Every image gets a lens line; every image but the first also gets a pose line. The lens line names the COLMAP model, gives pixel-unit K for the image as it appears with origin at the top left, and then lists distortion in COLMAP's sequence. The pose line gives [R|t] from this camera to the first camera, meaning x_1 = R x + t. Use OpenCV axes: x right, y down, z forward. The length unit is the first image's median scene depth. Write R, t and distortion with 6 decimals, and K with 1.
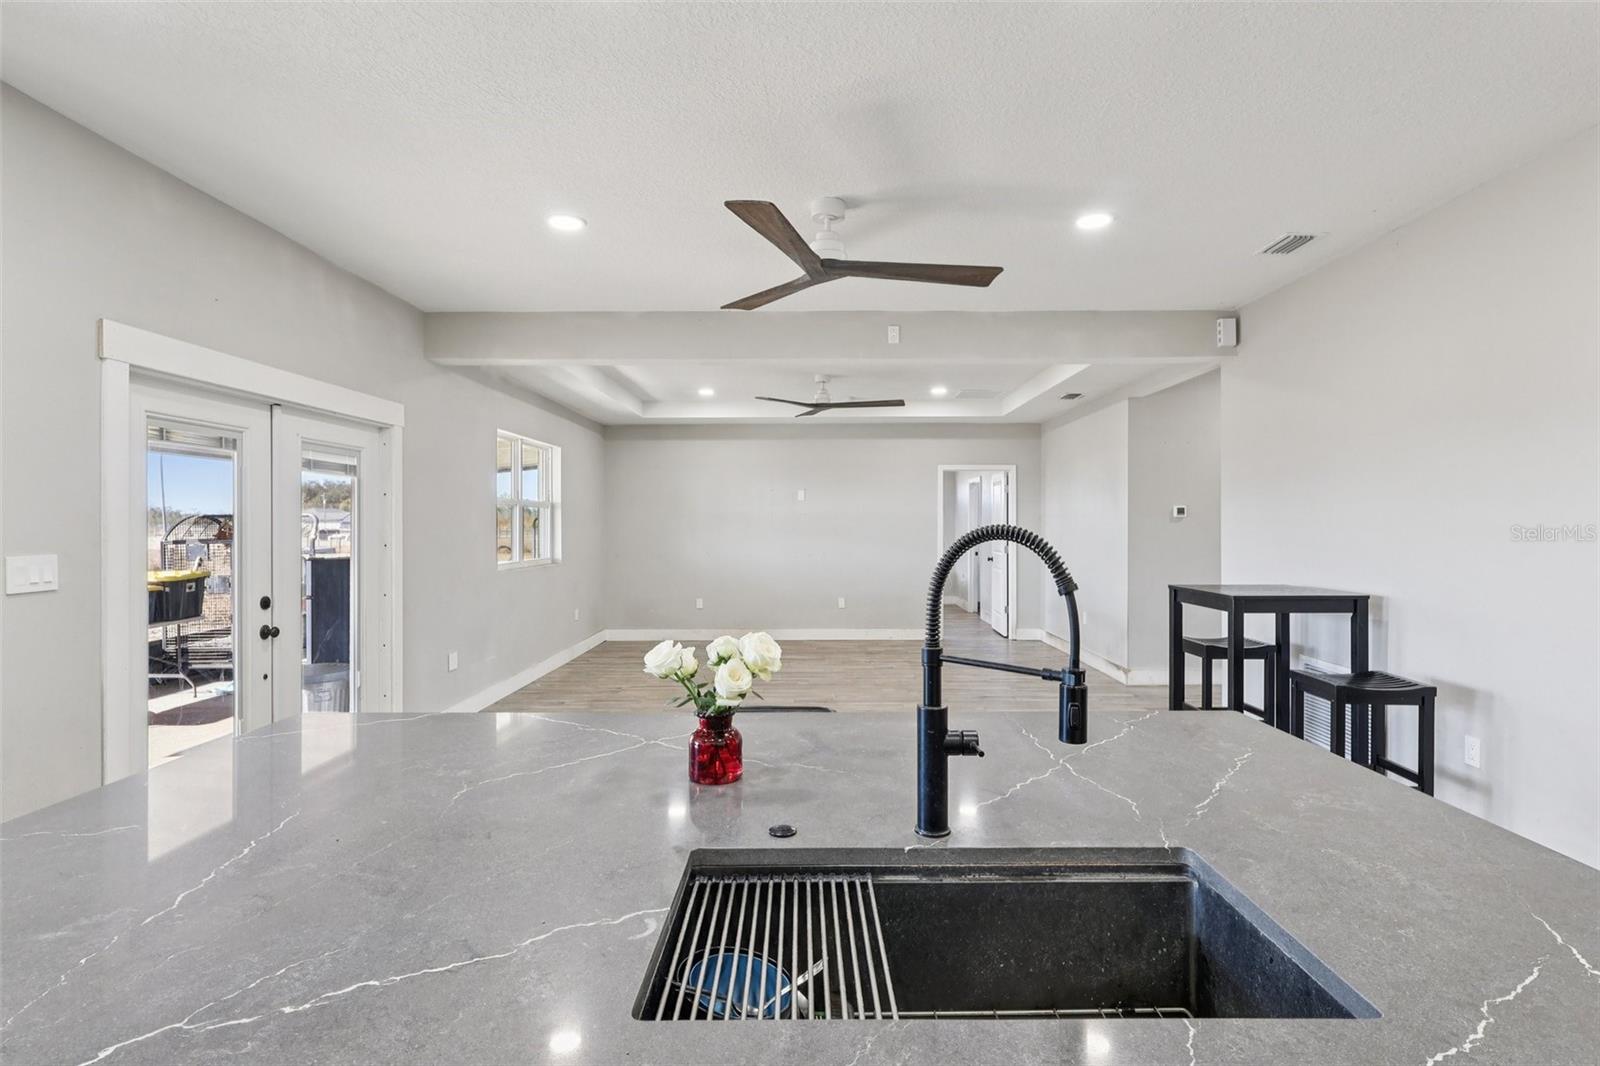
lens RADIAL K [[779.8, 0, 819.2], [0, 779.8, 532.2], [0, 0, 1]] dist [0.000421, 0.000356]
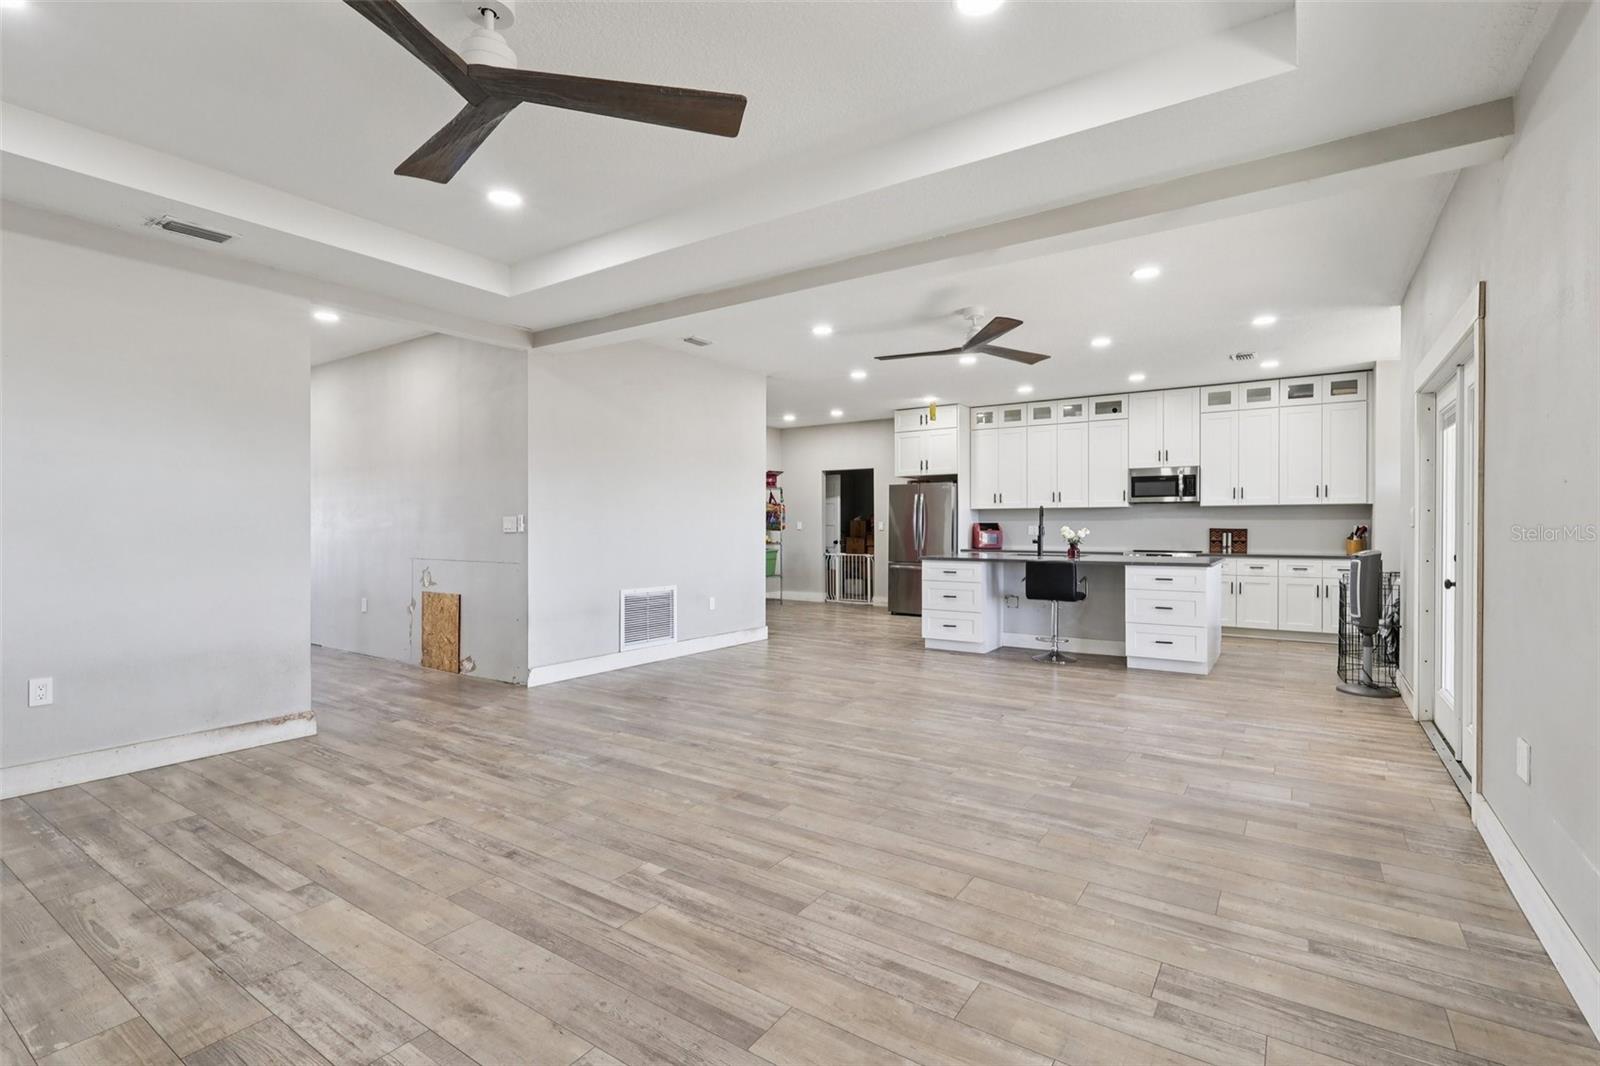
lens RADIAL K [[741.6, 0, 802.0], [0, 741.6, 529.1], [0, 0, 1]] dist [-0.001020, 0.000441]
pose [[-0.826274, 0.000909, 0.563268, -0.430838], [0.006967, 0.999939, 0.008607, 0.029982], [-0.563225, 0.011036, -0.826230, 1.860503]]
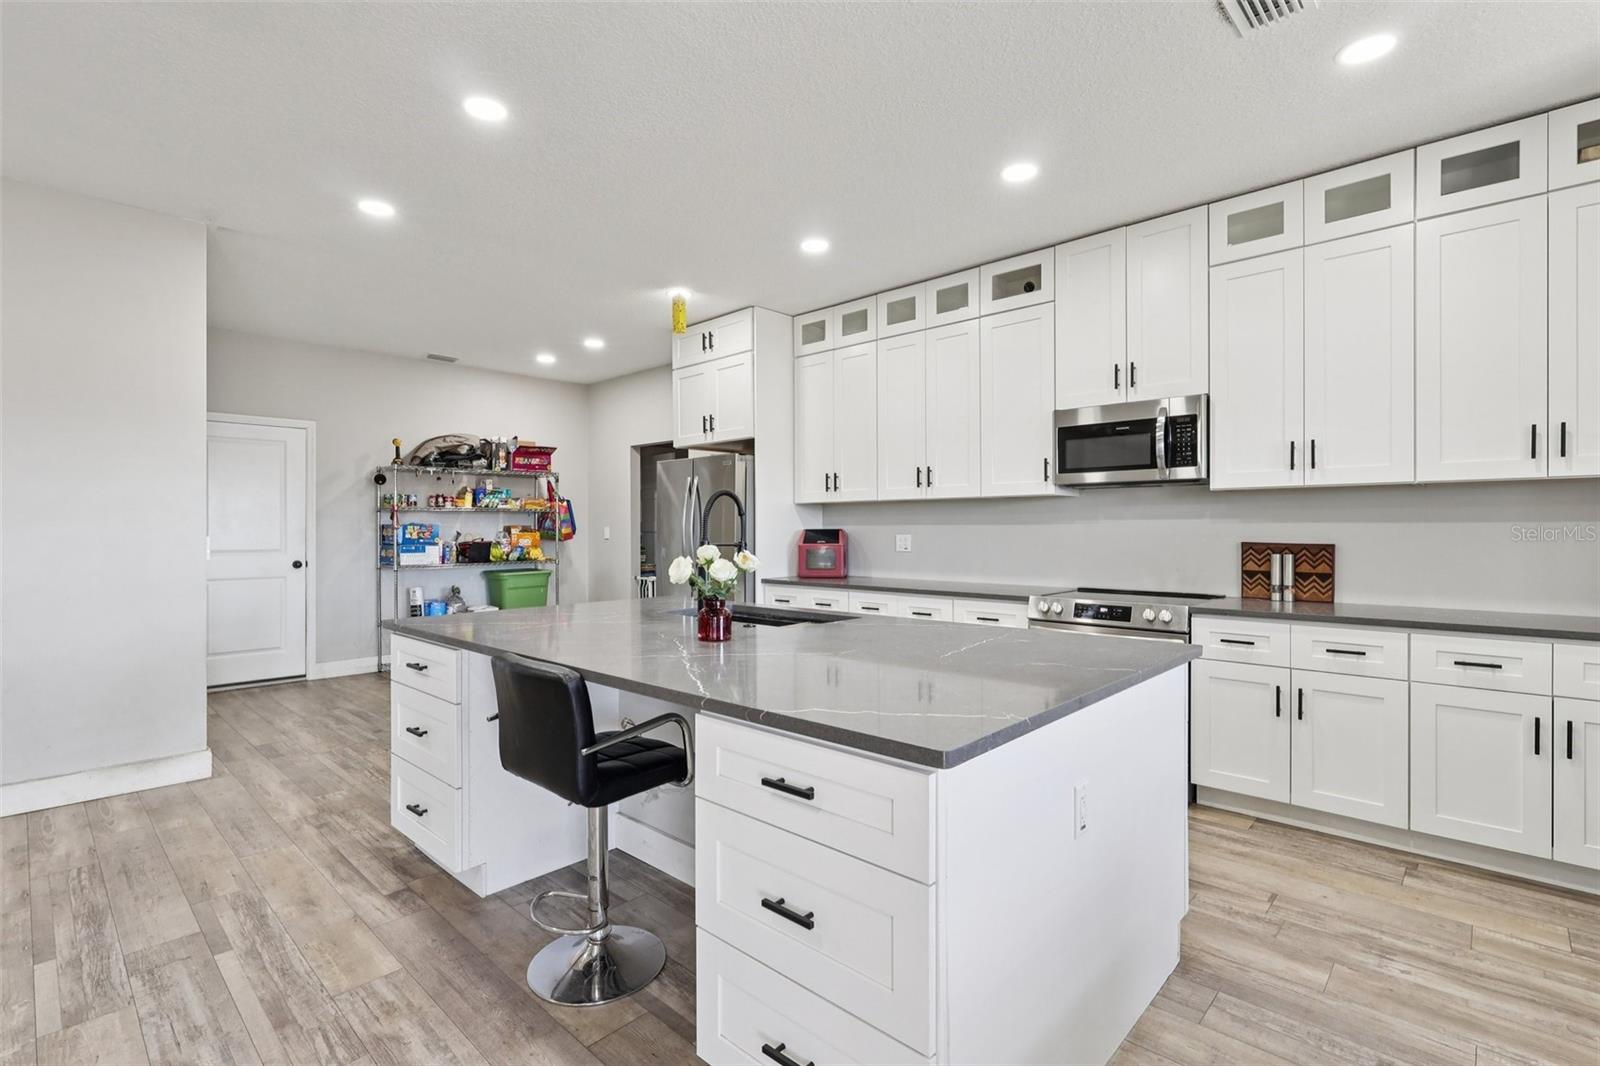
lens RADIAL K [[741.6, 0, 801.8], [0, 741.6, 529.7], [0, 0, 1]] dist [-0.001020, 0.000441]
pose [[-0.725298, 0.002983, 0.688429, -0.433007], [0.009869, 0.999933, 0.006065, 0.028132], [-0.688365, 0.011193, -0.725279, 0.654006]]
